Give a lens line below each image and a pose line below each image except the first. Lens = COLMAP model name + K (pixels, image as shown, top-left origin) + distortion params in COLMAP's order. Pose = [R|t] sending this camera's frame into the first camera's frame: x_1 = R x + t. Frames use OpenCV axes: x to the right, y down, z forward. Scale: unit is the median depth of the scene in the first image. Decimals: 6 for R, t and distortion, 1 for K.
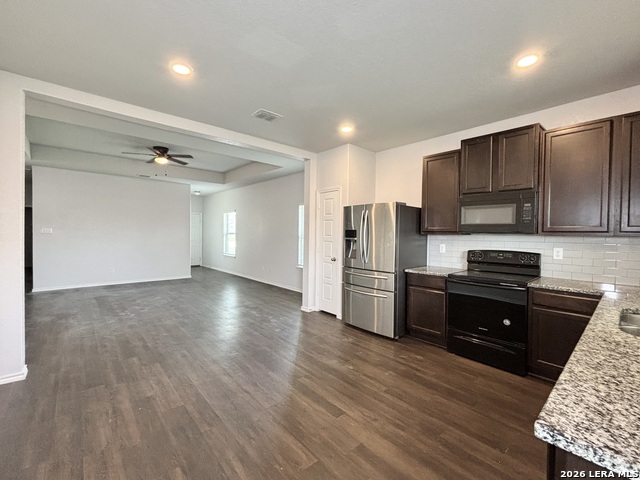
lens RADIAL K [[277.3, 0, 320.0], [0, 277.3, 240.0], [0, 0, 1]] dist [-0.000218, -0.000085]
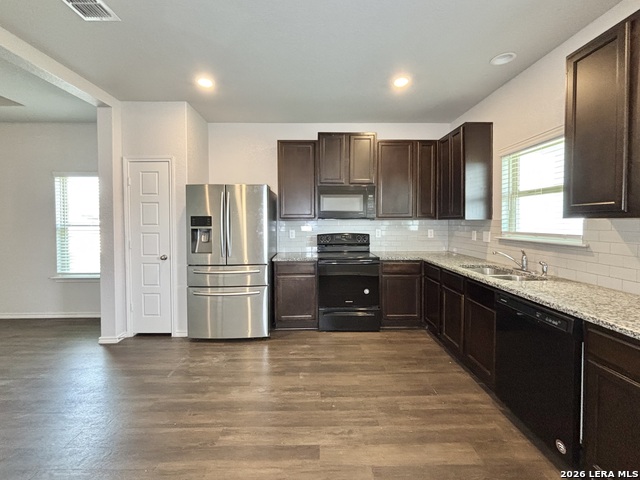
lens RADIAL K [[276.0, 0, 320.8], [0, 276.0, 229.3], [0, 0, 1]] dist [0.000905, -0.000045]
pose [[0.649387, -0.036961, 0.759560, -0.260753], [0.030264, 0.999283, 0.022752, -0.007719], [-0.759856, 0.008212, 0.650040, 0.258482]]
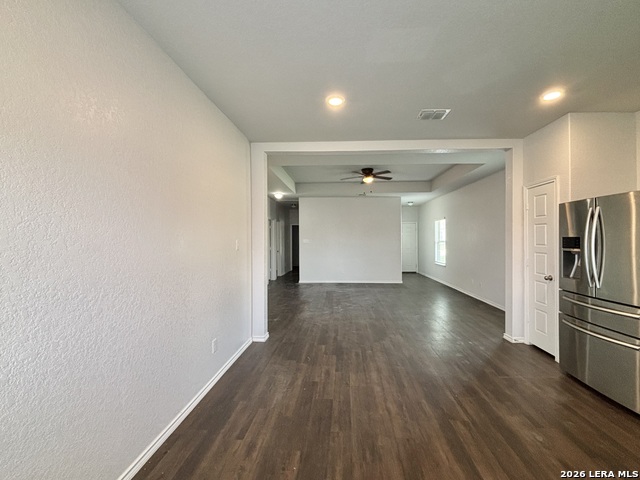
lens RADIAL K [[274.0, 0, 332.5], [0, 274.0, 240.4], [0, 0, 1]] dist [0.000563, 0.000224]
pose [[0.725085, -0.012808, -0.688540, 0.153830], [-0.003360, 0.999749, -0.022135, -0.011646], [0.688651, 0.018364, 0.724860, 0.104318]]
